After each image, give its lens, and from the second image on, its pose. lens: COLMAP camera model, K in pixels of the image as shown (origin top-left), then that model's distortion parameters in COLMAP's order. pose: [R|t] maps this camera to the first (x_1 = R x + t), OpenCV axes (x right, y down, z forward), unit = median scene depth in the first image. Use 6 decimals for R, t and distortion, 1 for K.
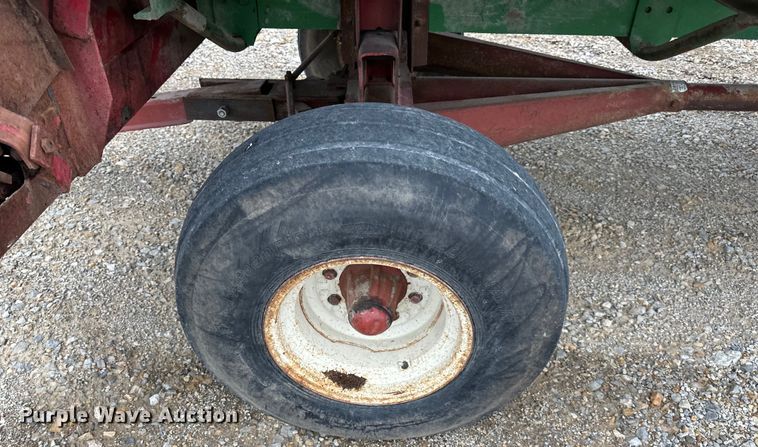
lens RADIAL K [[529.6, 0, 377.2], [0, 529.6, 263.1], [0, 0, 1]] dist [0.036174, 0.000486]
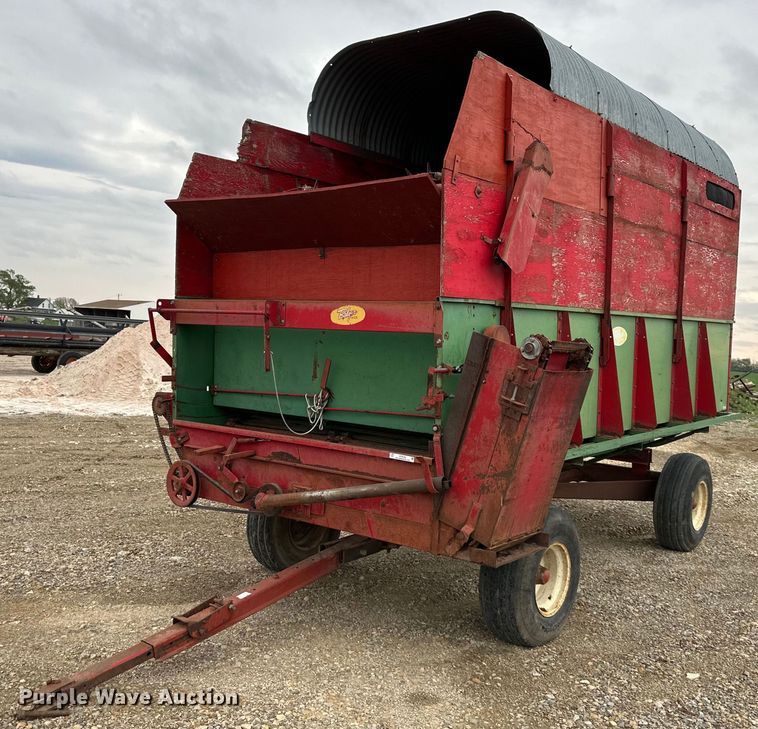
lens RADIAL K [[812.8, 0, 397.6], [0, 812.8, 348.7], [0, 0, 1]] dist [0.079829, 0.000000]
pose [[0.598587, -0.021398, 0.800772, -3.729002], [0.475403, 0.814059, -0.333616, 0.197855], [-0.644737, 0.580388, 0.497458, -1.260046]]
